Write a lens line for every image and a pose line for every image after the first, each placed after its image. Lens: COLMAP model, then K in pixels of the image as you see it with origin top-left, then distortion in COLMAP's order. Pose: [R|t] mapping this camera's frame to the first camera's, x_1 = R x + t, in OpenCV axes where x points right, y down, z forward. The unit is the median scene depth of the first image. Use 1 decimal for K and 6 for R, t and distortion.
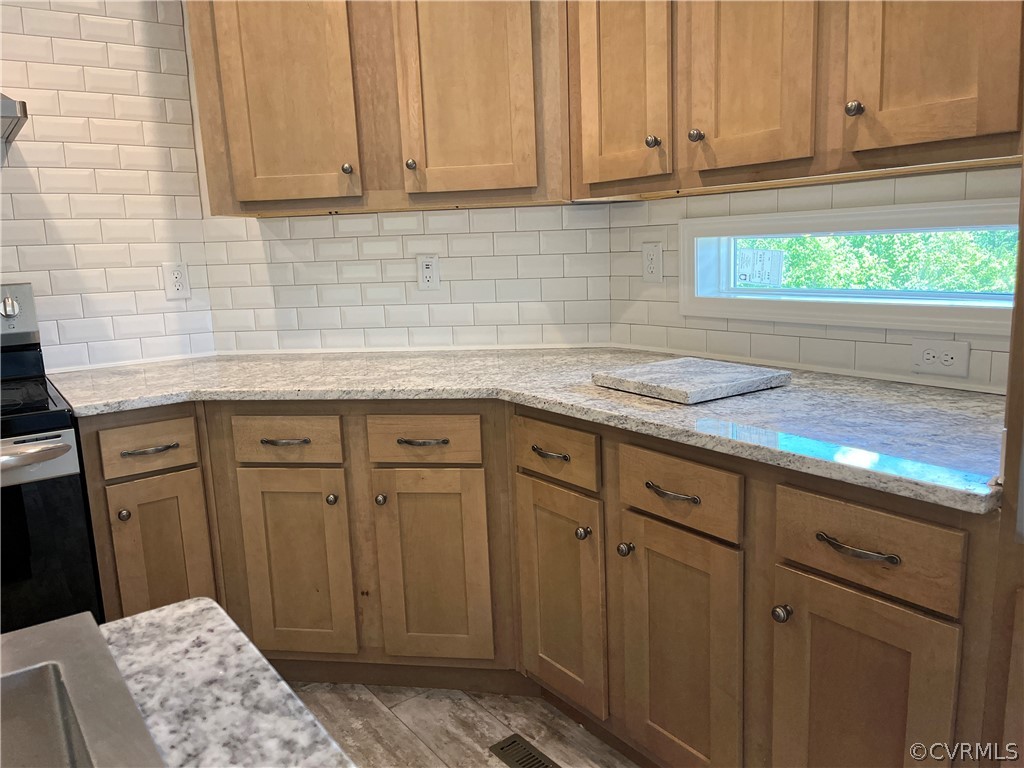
lens RADIAL K [[779.6, 0, 519.7], [0, 779.6, 380.1], [0, 0, 1]] dist [0.034353, -0.020275]
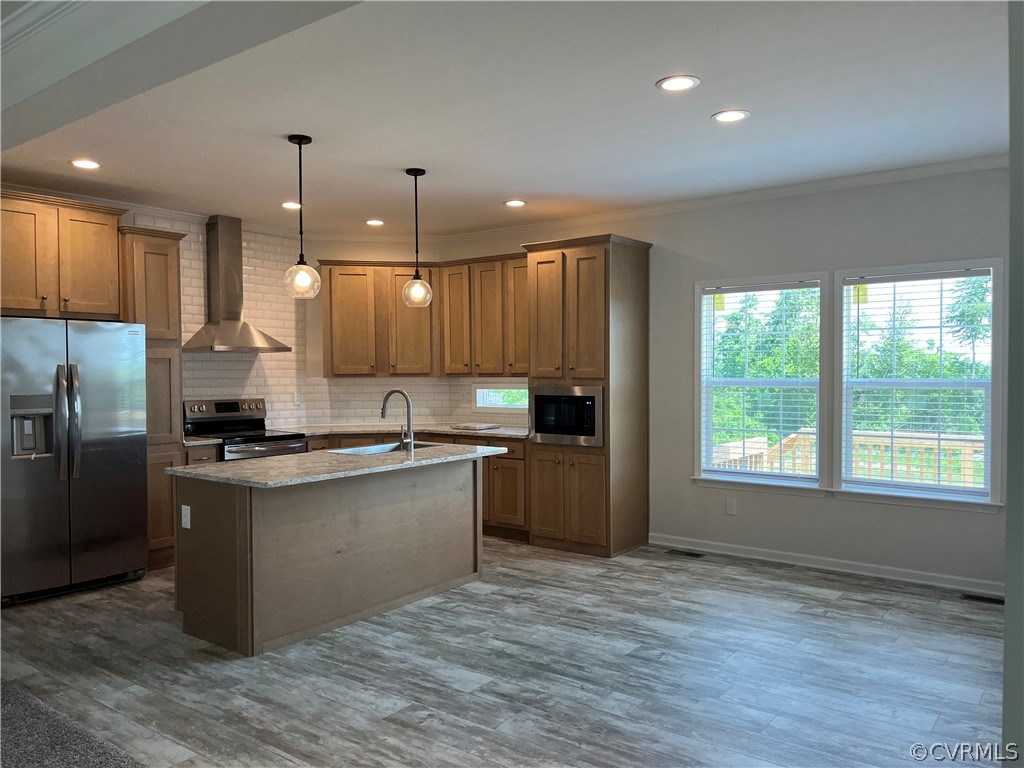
lens RADIAL K [[779.6, 0, 518.7], [0, 779.6, 389.8], [0, 0, 1]] dist [0.034353, -0.020275]
pose [[0.960724, 0.023925, 0.276473, -0.554509], [0.020226, 0.987590, -0.155747, 0.363881], [-0.276768, 0.155222, 0.948317, -2.337017]]
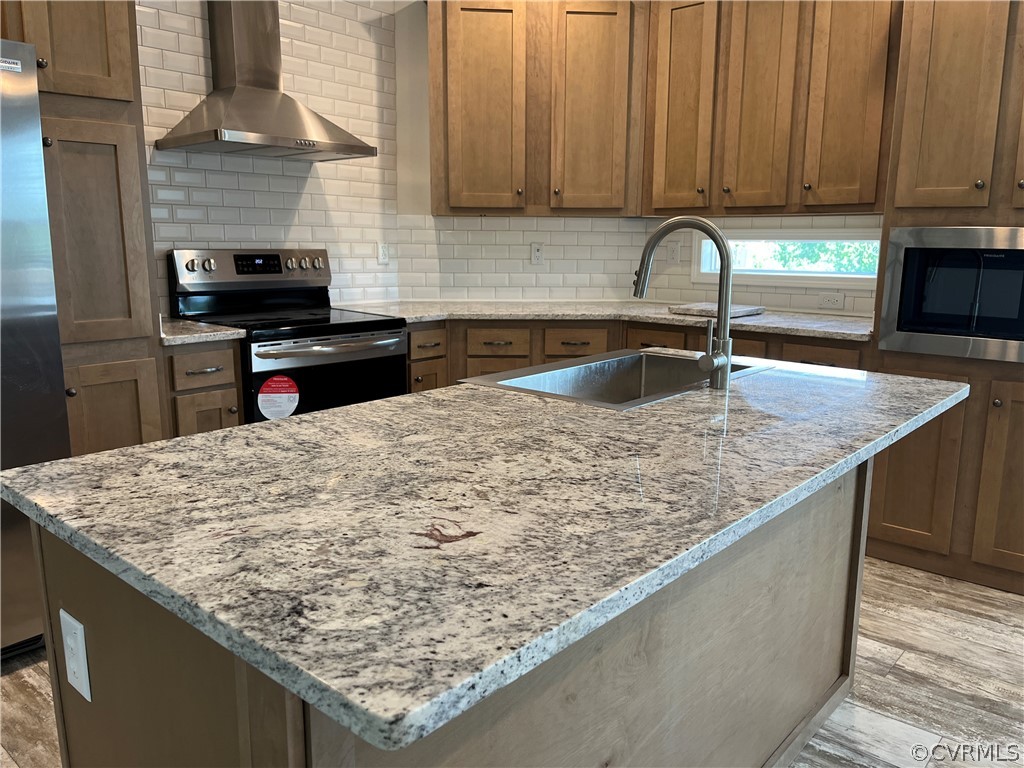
lens RADIAL K [[779.6, 0, 518.8], [0, 779.6, 387.2], [0, 0, 1]] dist [0.034353, -0.020275]
pose [[0.976199, 0.005340, 0.216811, -0.628348], [-0.007256, 0.999941, 0.008044, 0.161740], [-0.216755, -0.009426, 0.976181, -0.750065]]
